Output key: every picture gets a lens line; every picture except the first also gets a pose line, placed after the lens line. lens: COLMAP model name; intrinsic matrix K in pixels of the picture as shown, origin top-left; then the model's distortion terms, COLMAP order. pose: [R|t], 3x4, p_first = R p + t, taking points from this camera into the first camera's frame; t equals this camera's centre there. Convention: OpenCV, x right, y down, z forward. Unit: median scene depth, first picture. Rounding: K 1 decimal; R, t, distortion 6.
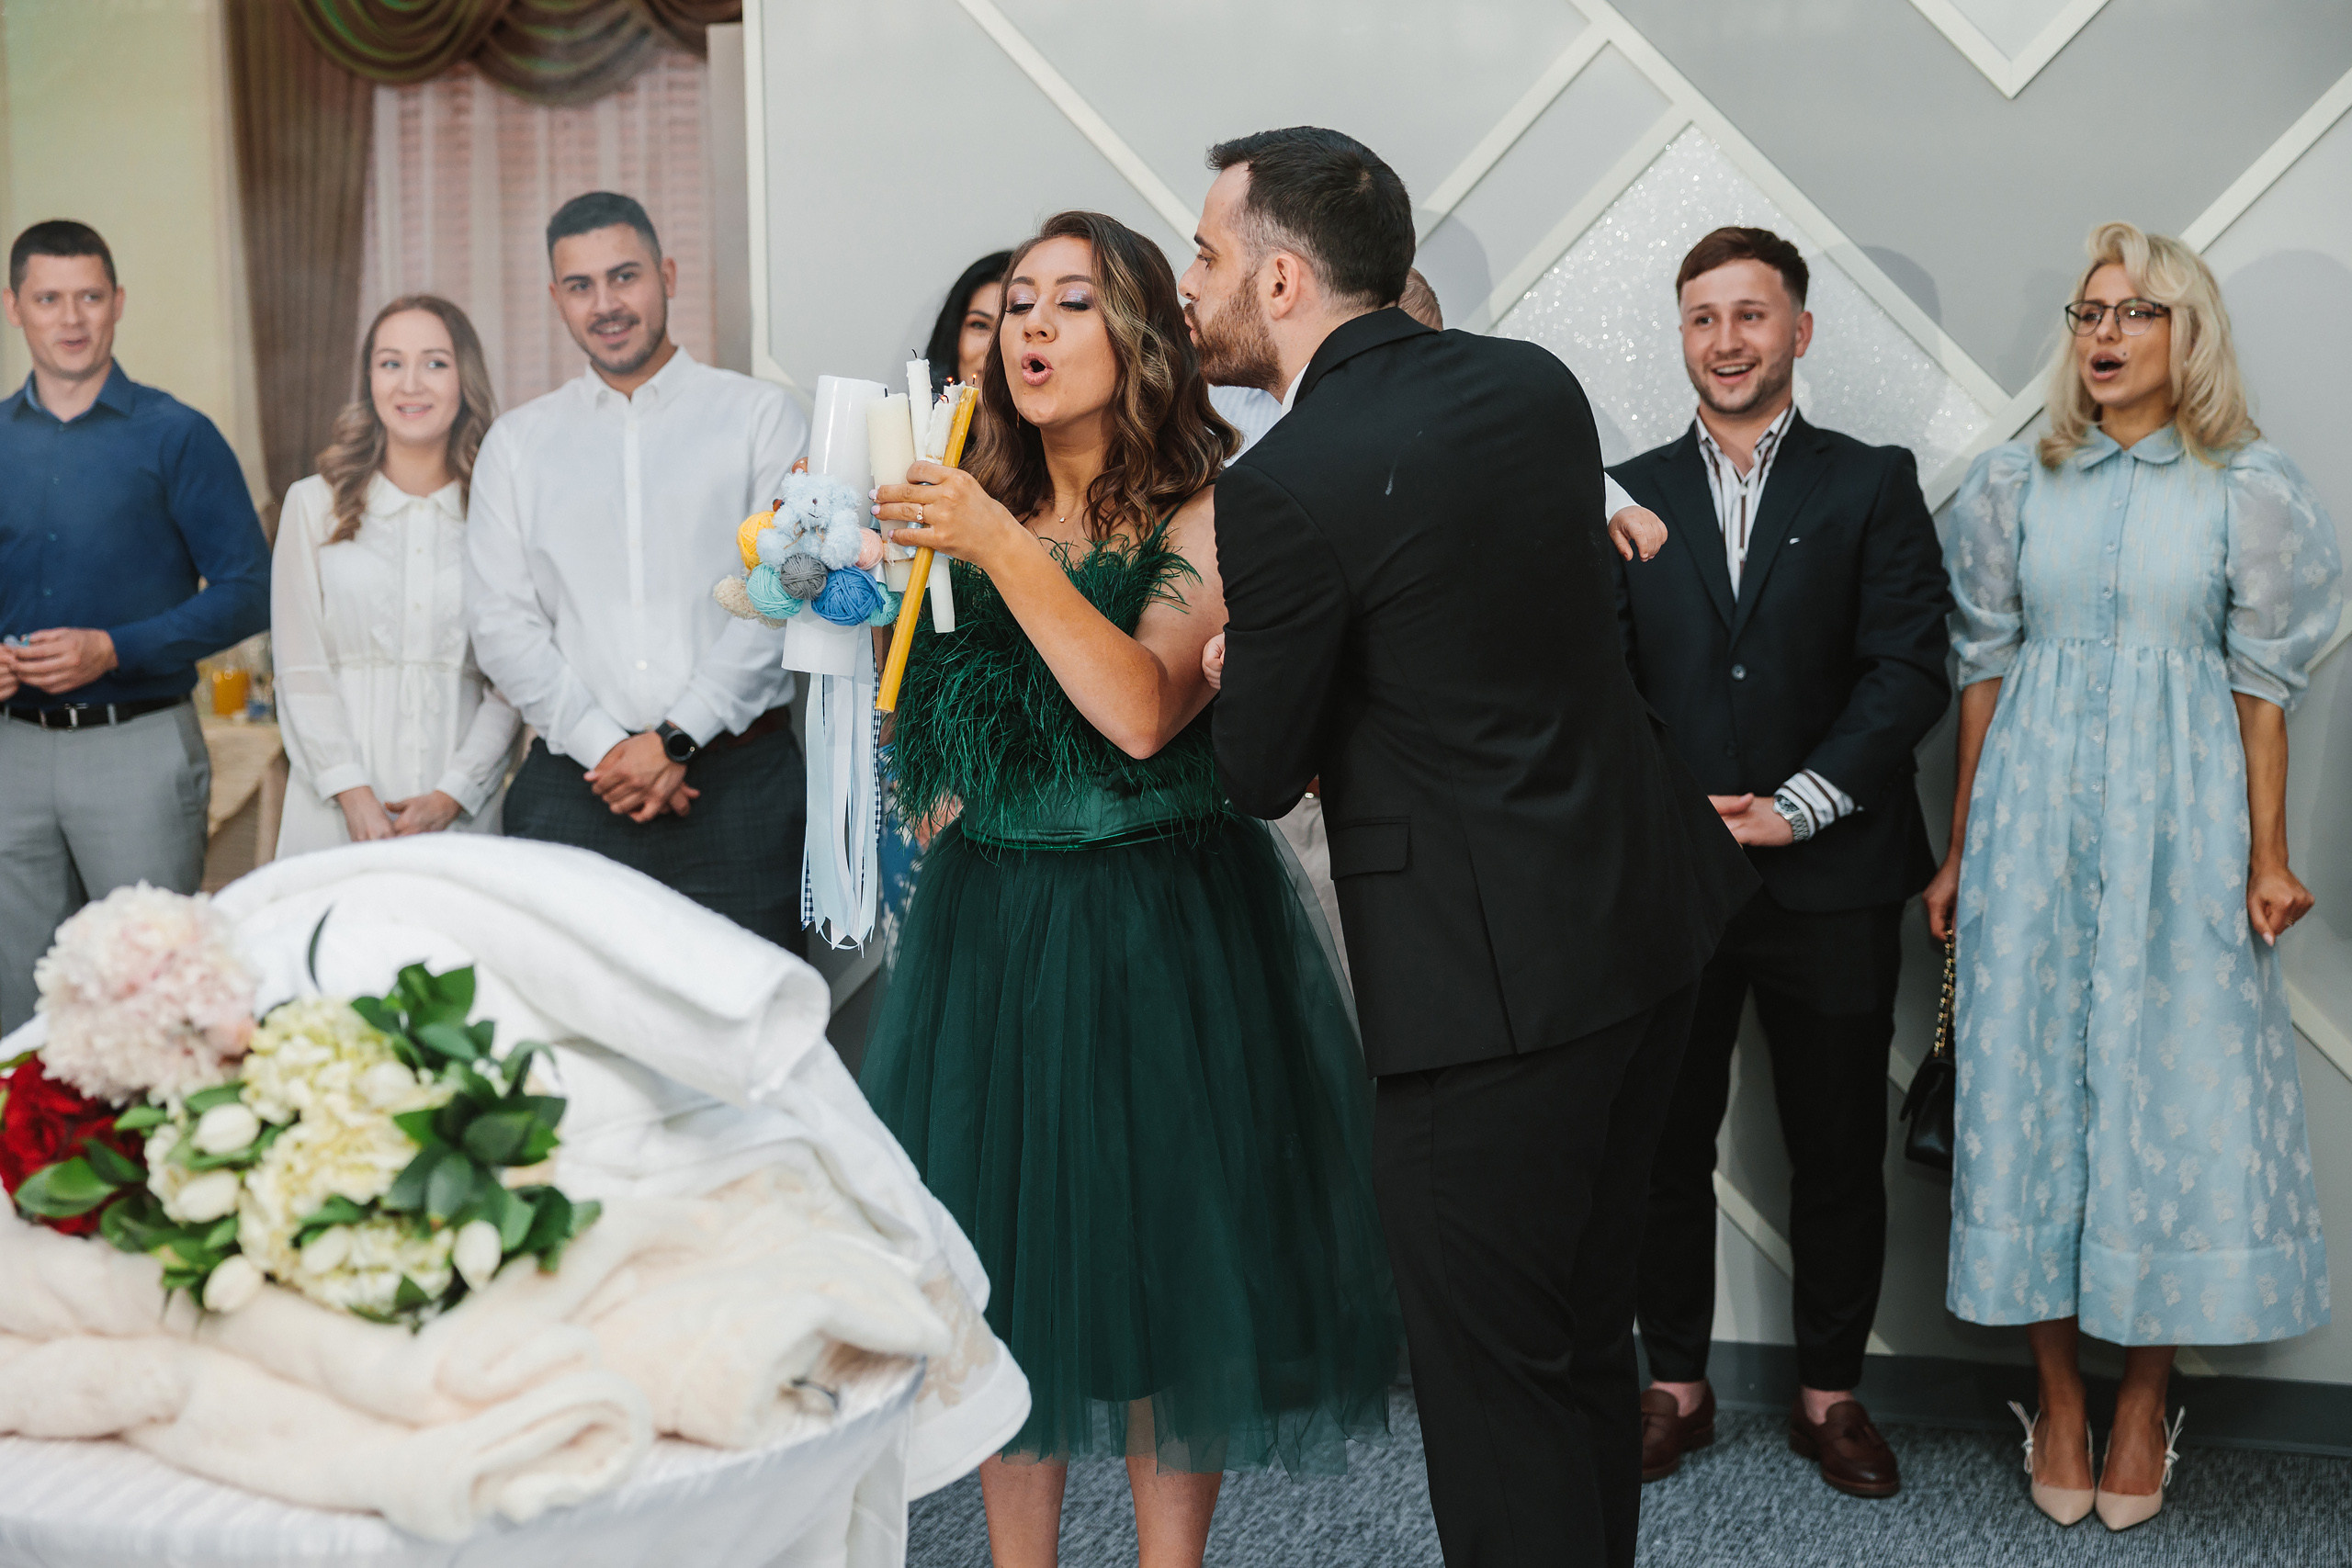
lens RADIAL K [[3601.7, 0, 1176.0], [0, 3601.7, 784.0], [0, 0, 1]] dist [-0.013617, 0.114774]
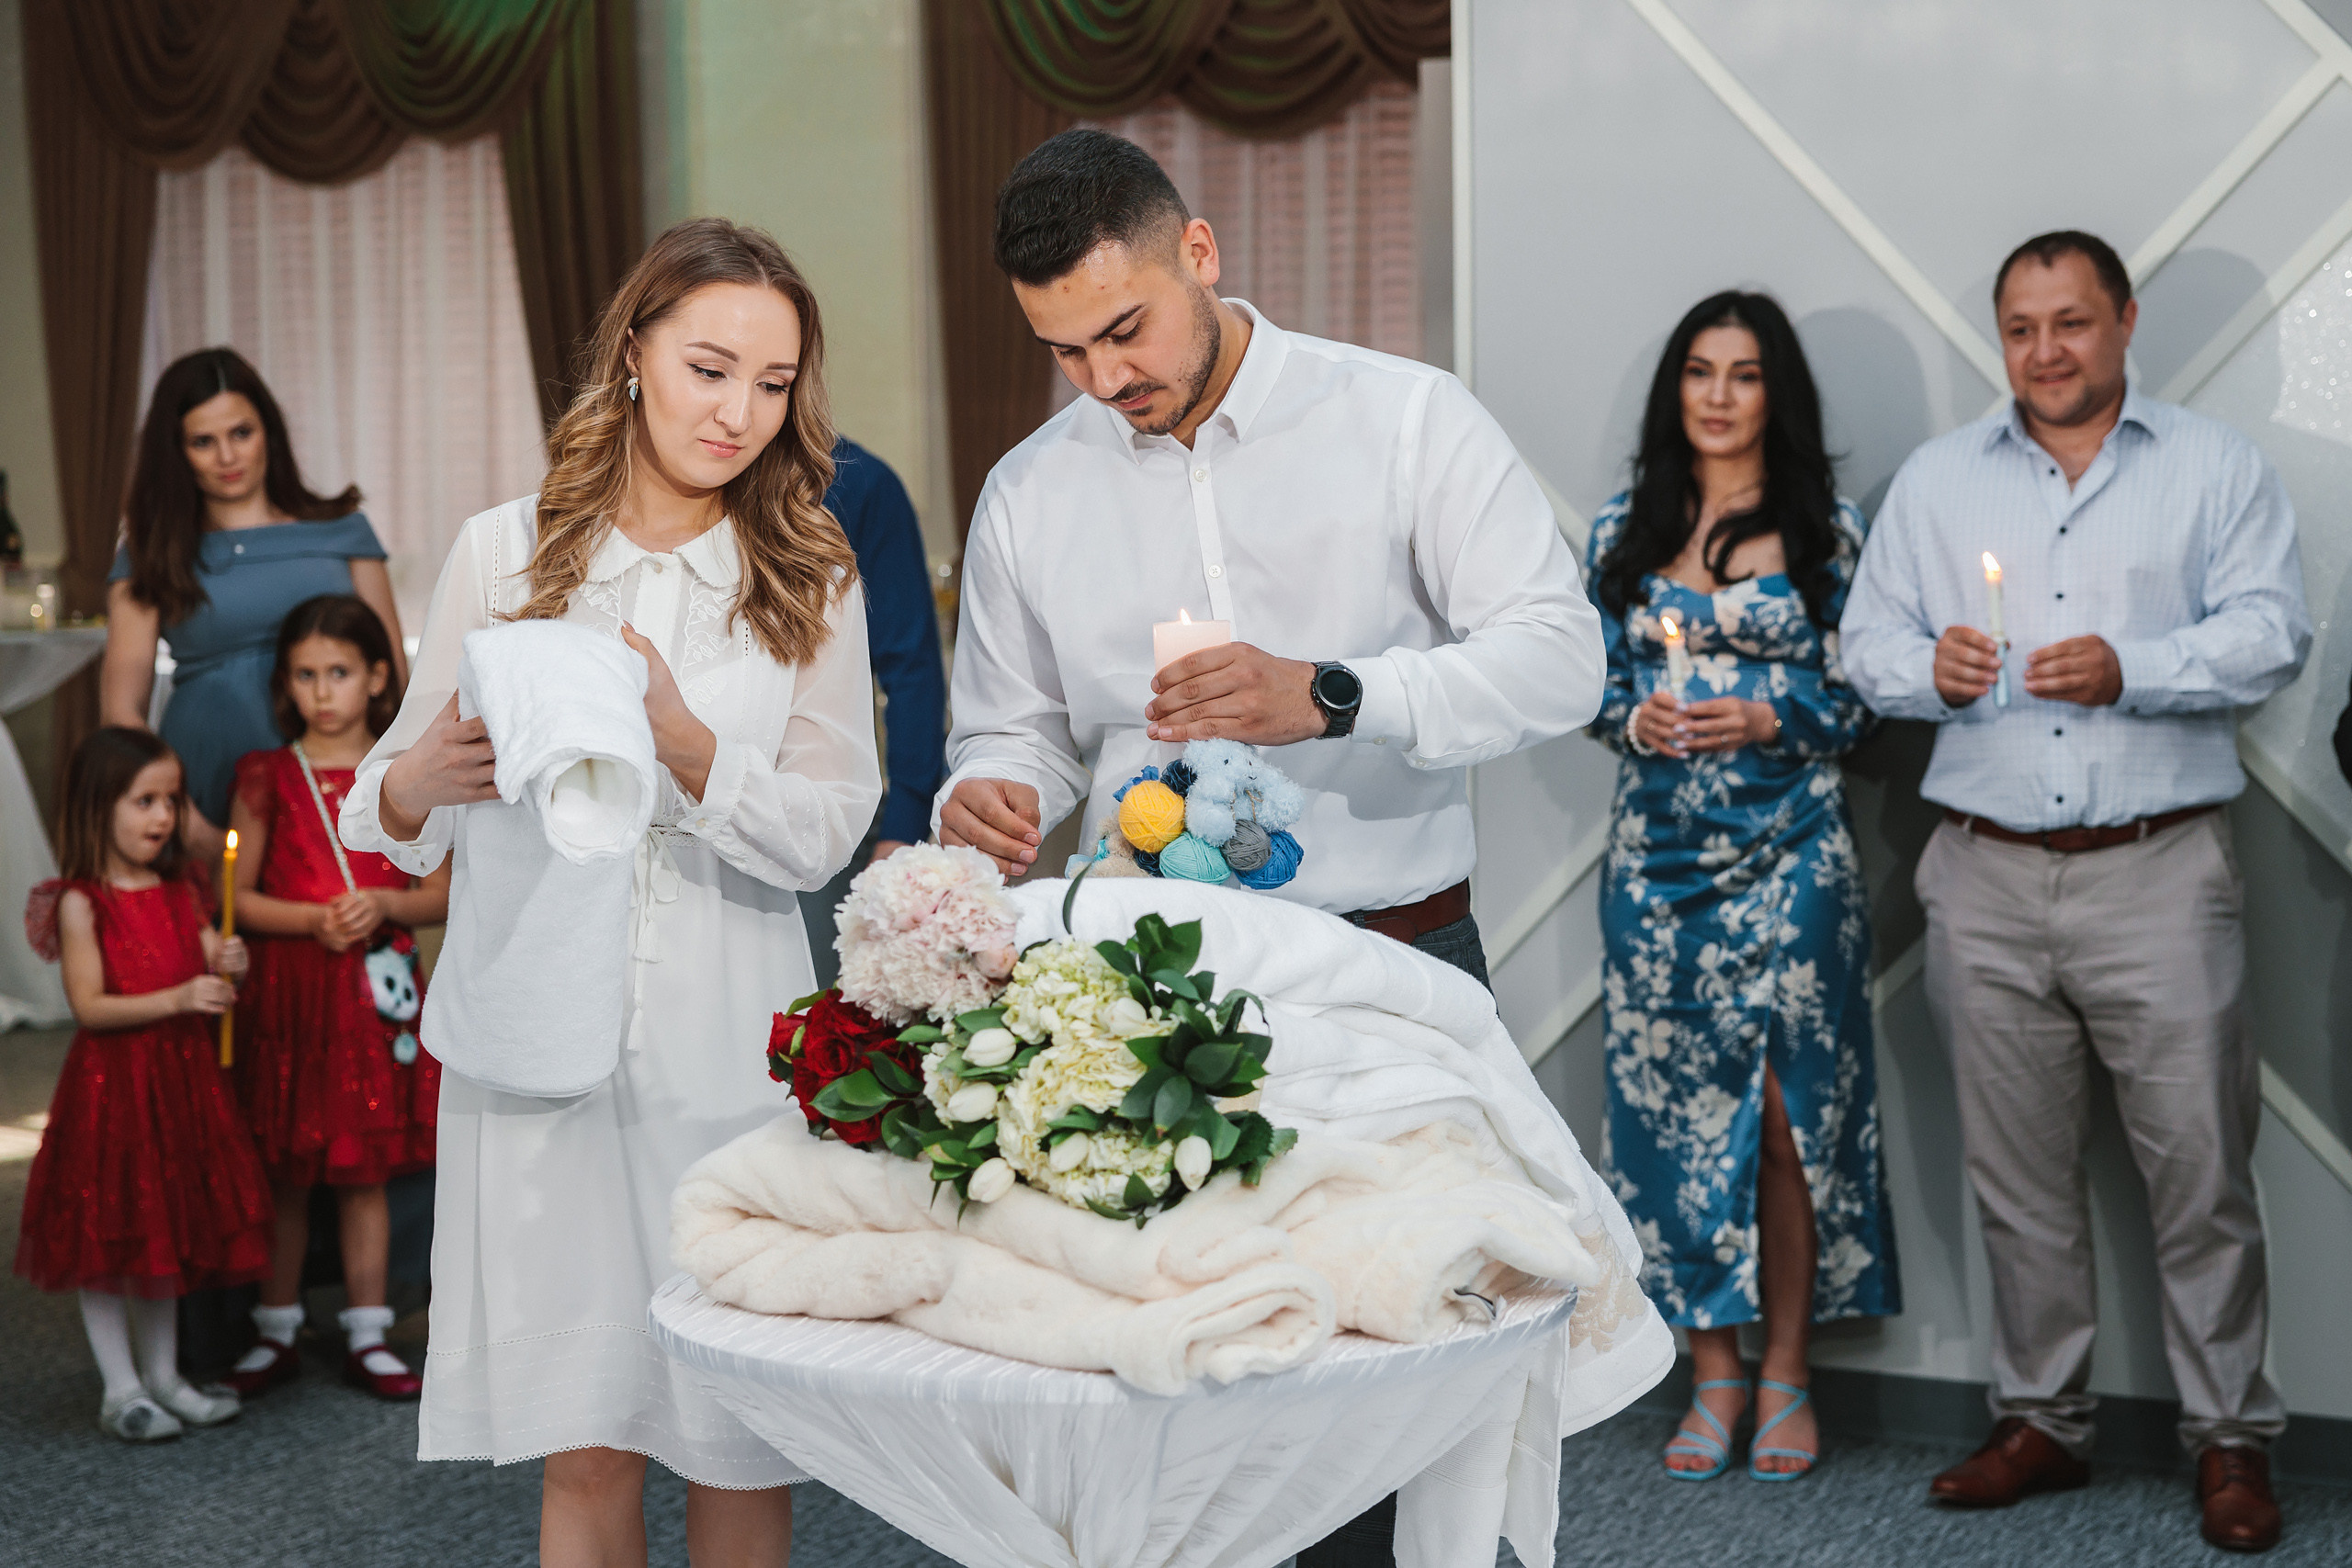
lens RADIAL K [[4186.2, 0, 1284.3], [0, 4186.2, 853.4], [0, 0, 1]] dist [0.025743, -0.011047]
pose [[0.986952, 0.014806, -0.160334, 0.050545], [-0.016471, 0.999823, -0.009059, 0.036553], [0.160172, 0.011582, 0.987021, -0.326016]]
